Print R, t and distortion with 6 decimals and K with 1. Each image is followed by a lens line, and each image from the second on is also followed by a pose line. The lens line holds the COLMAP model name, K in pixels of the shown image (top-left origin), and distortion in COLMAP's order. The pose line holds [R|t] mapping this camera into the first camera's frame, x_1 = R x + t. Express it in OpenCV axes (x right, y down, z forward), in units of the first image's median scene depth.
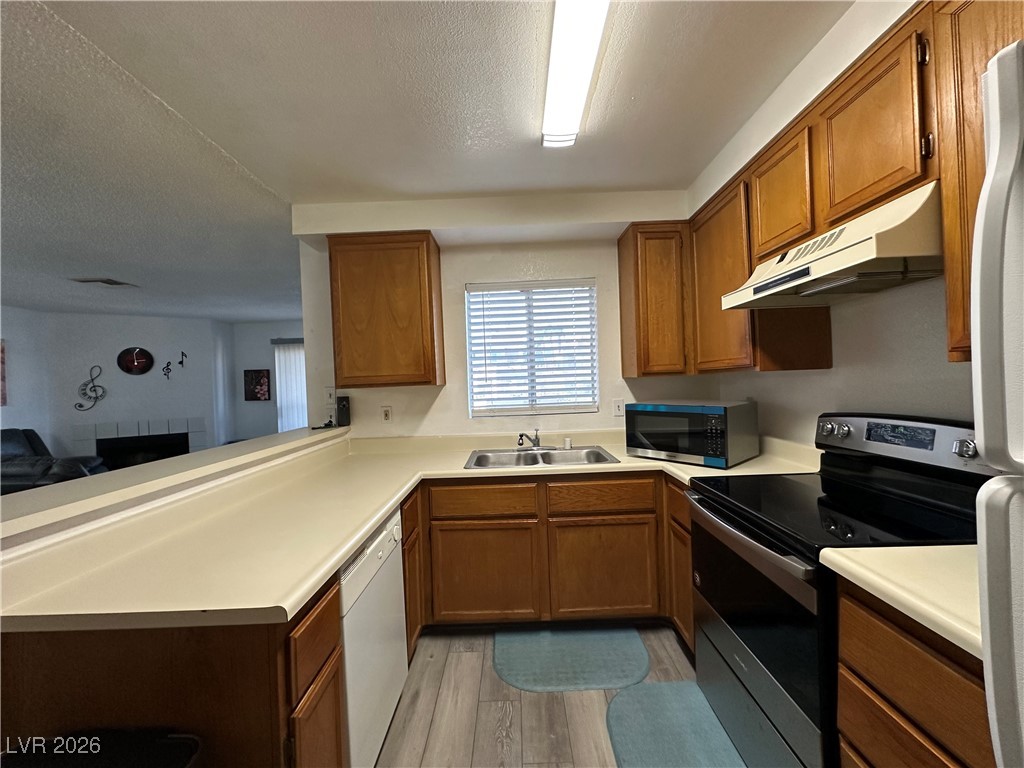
lens RADIAL K [[410.4, 0, 510.9], [0, 410.4, 384.2], [0, 0, 1]] dist [-0.003775, 0.000570]
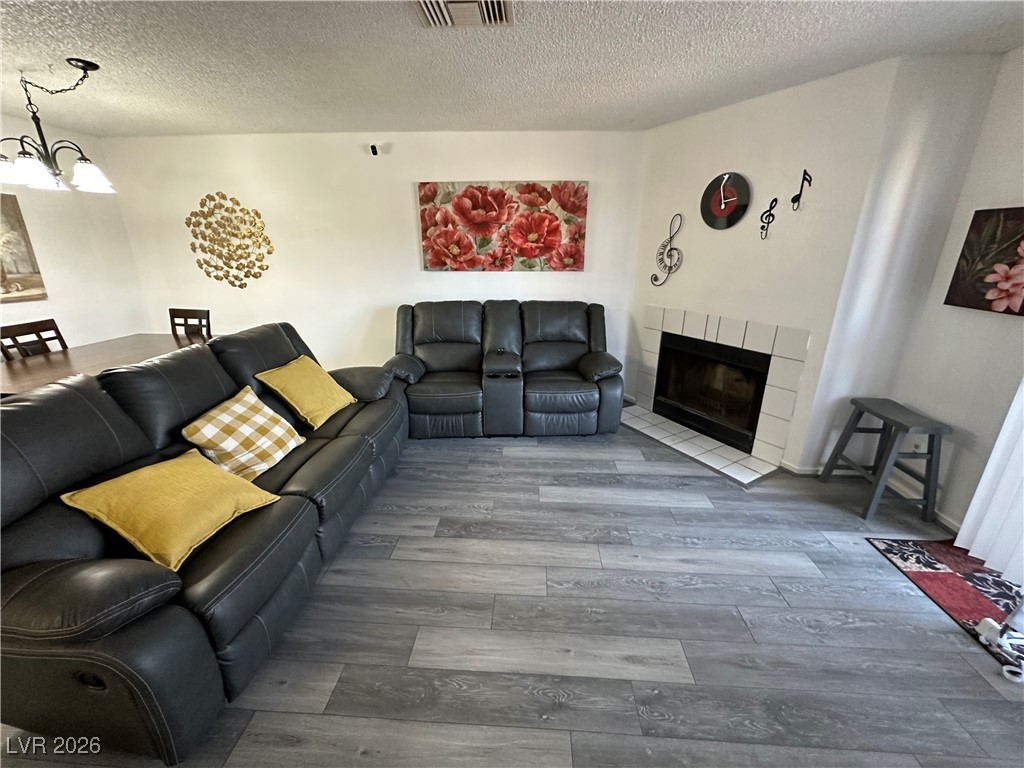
lens RADIAL K [[410.4, 0, 510.9], [0, 410.4, 384.2], [0, 0, 1]] dist [-0.003775, 0.000570]
pose [[-0.050407, 0.354070, -0.933859, -0.307341], [-0.000513, 0.935039, 0.354545, -0.022010], [0.998729, 0.018350, -0.046951, 0.715624]]
